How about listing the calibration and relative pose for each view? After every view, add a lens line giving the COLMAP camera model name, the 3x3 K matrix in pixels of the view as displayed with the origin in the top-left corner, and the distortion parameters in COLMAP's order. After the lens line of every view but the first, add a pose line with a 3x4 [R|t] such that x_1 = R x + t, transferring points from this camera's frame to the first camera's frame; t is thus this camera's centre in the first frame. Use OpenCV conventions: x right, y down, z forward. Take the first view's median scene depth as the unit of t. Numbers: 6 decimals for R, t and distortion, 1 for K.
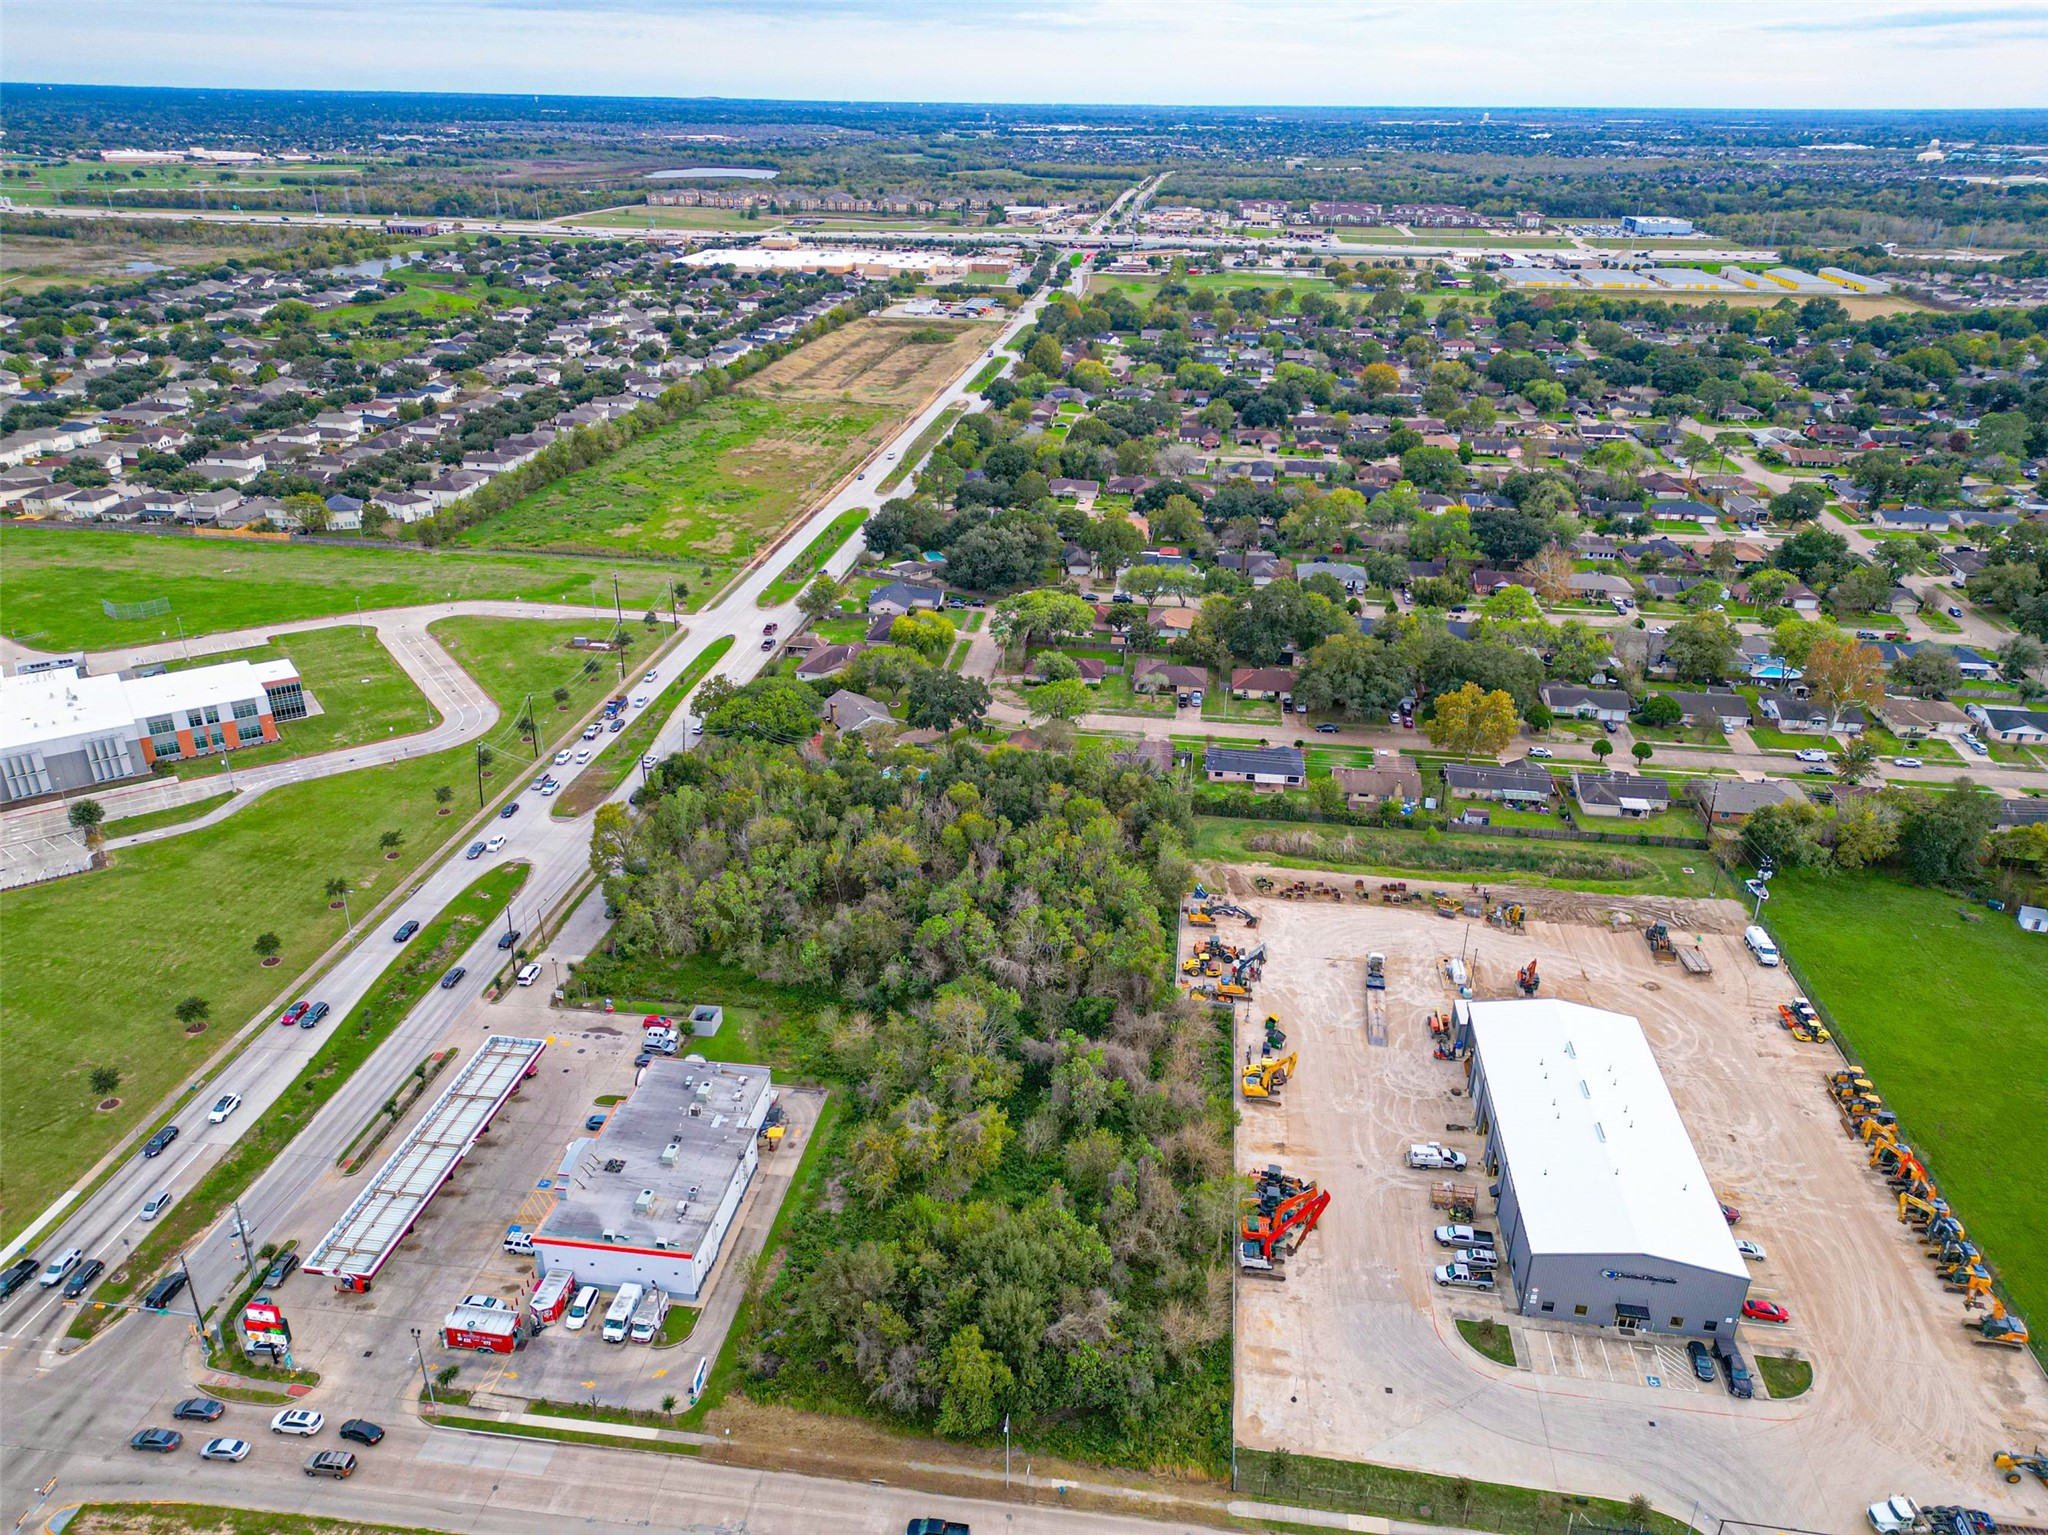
lens RADIAL K [[1417.5, 0, 1024.6], [0, 1417.5, 769.3], [0, 0, 1]] dist [0.078919, -0.071851]
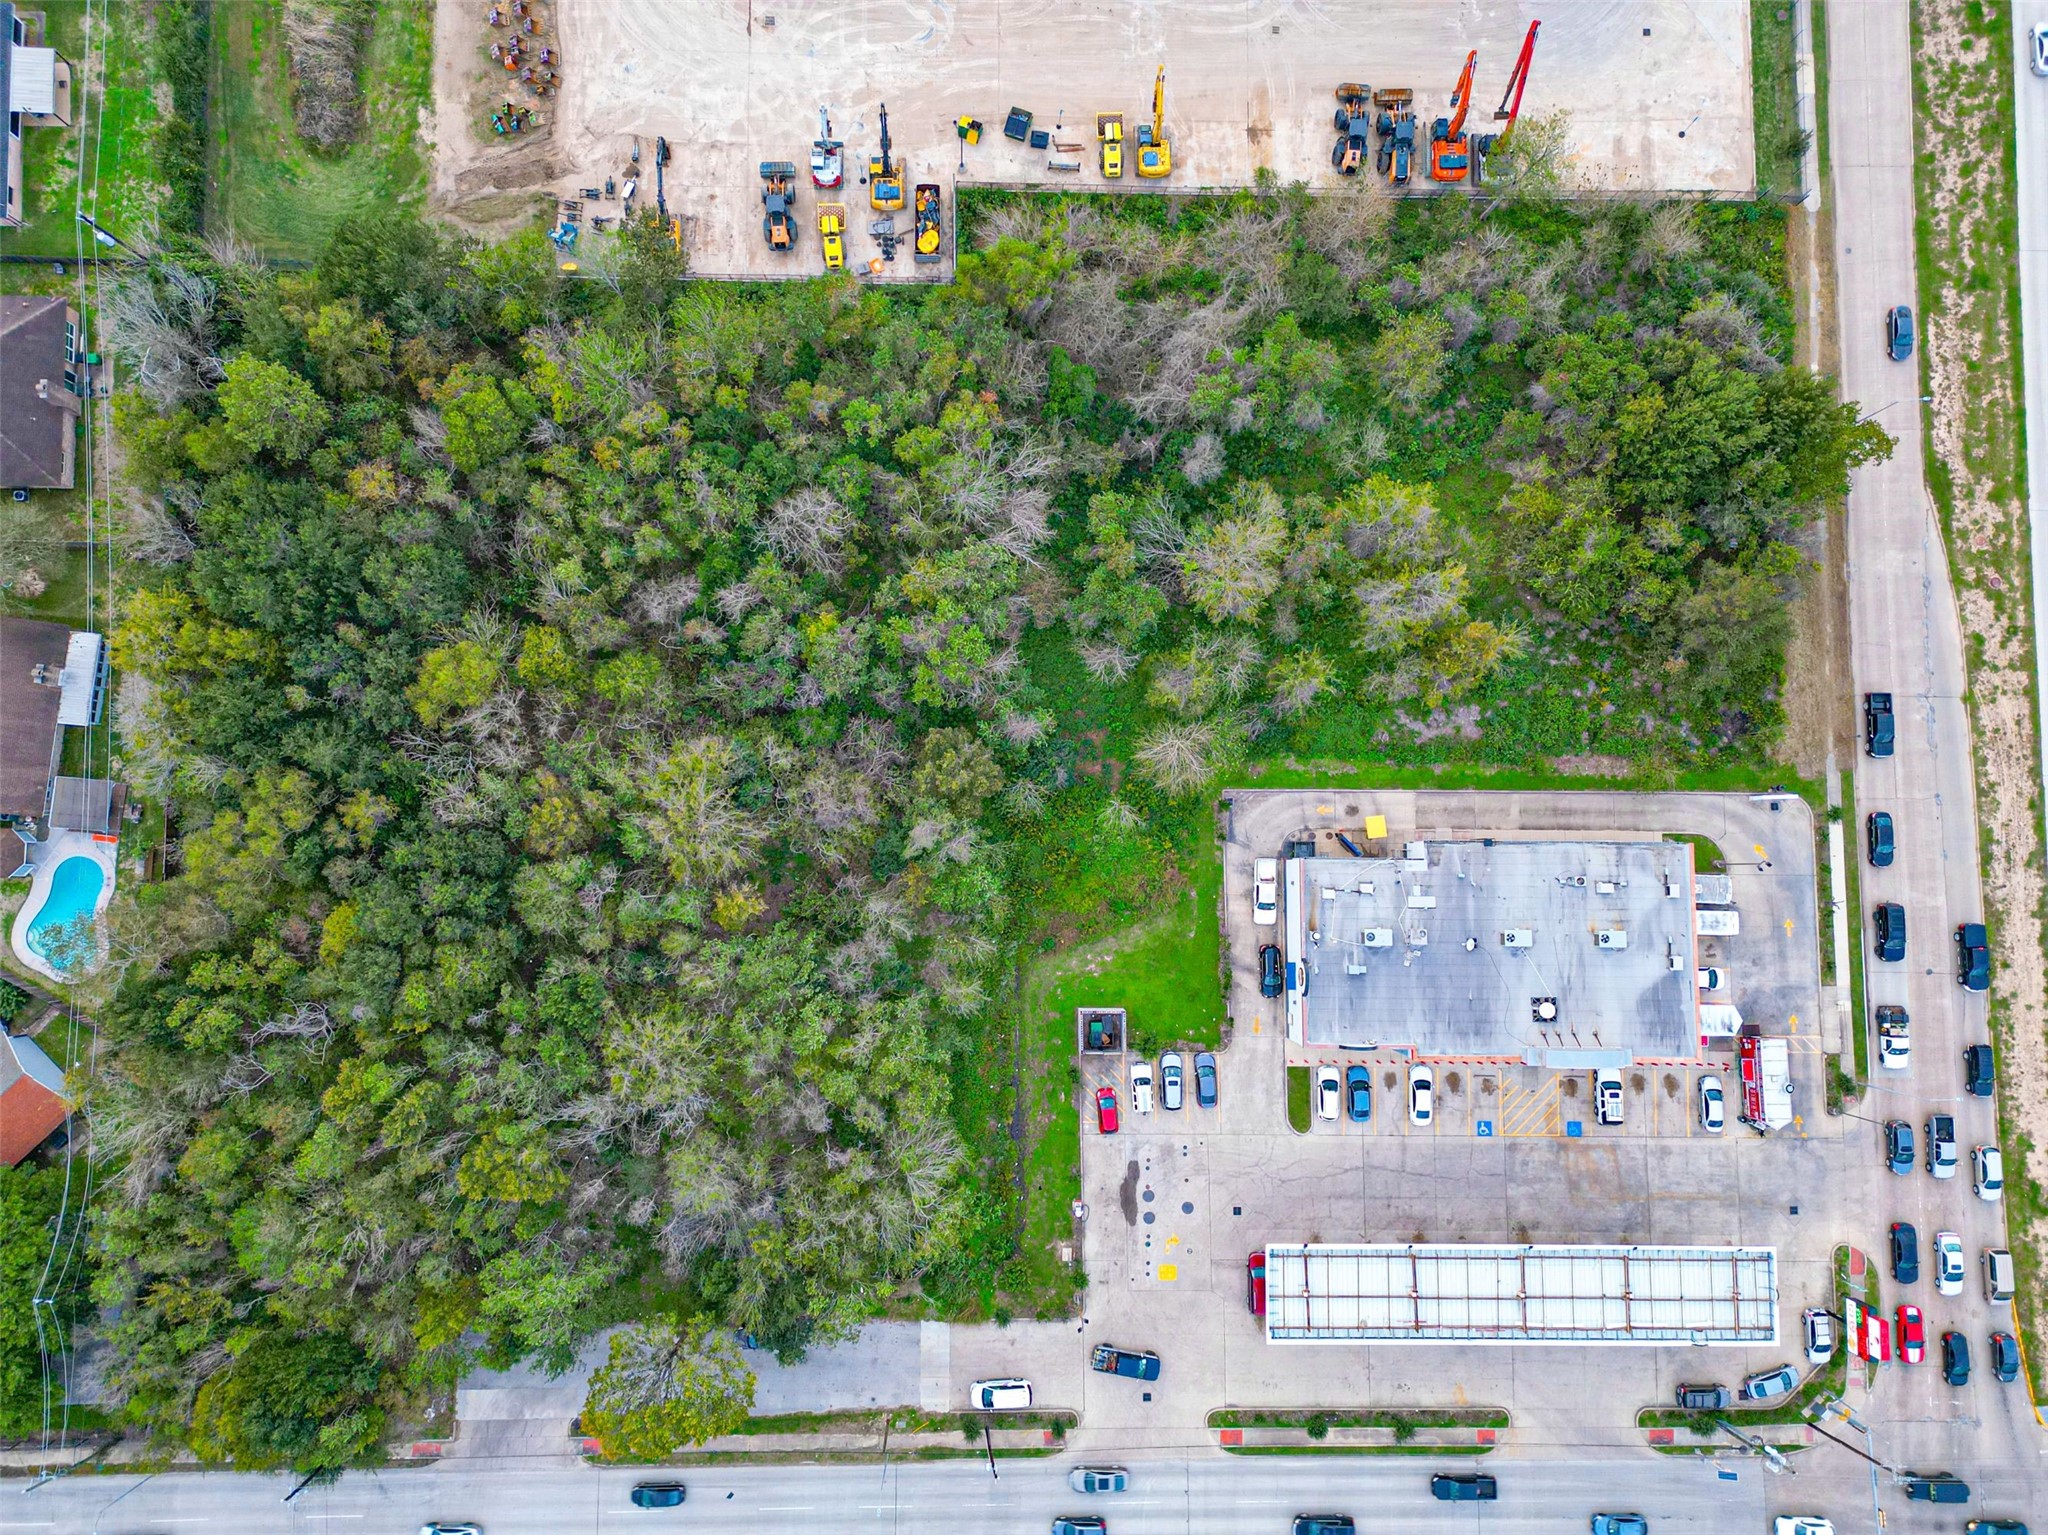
lens RADIAL K [[1414.3, 0, 1024.0], [0, 1414.3, 767.5], [0, 0, 1]] dist [0.074343, -0.051170]
pose [[-0.134045, -0.989213, 0.059075, -0.118990], [0.384854, 0.002969, 0.922973, -0.325313], [-0.913192, 0.146455, 0.380305, 0.646772]]
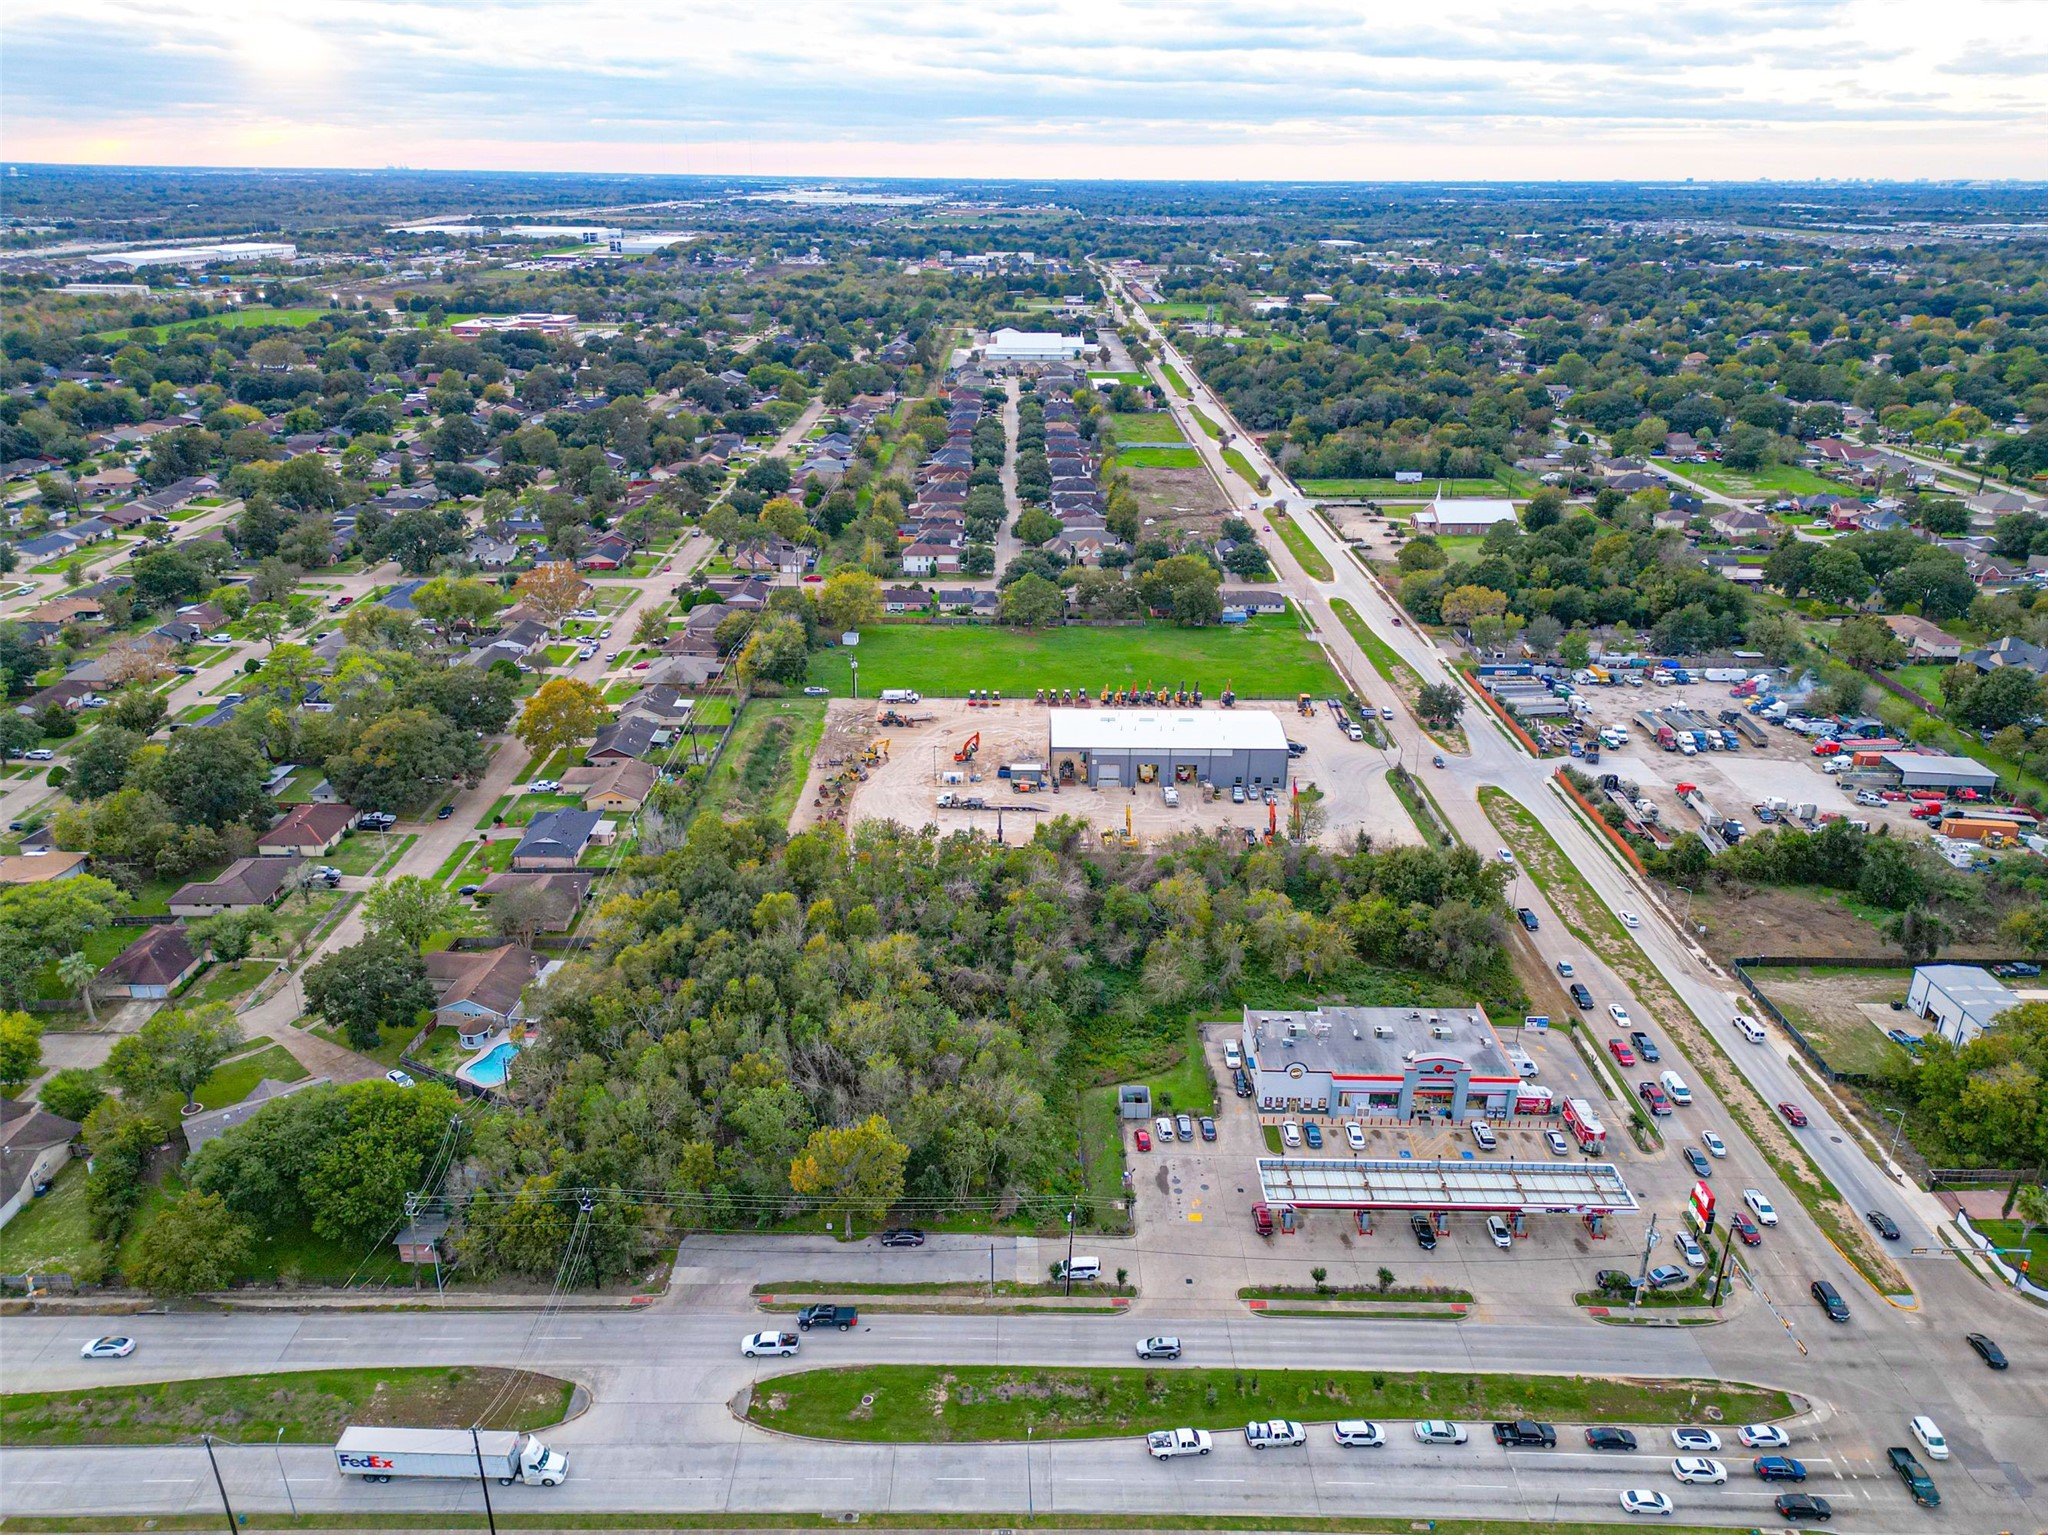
lens RADIAL K [[1417.5, 0, 1024.6], [0, 1417.5, 769.3], [0, 0, 1]] dist [0.078919, -0.071851]
pose [[-0.136574, -0.392539, 0.909539, -0.799865], [0.411132, 0.812877, 0.412556, -0.337704], [-0.901287, 0.430285, 0.050368, 0.762901]]
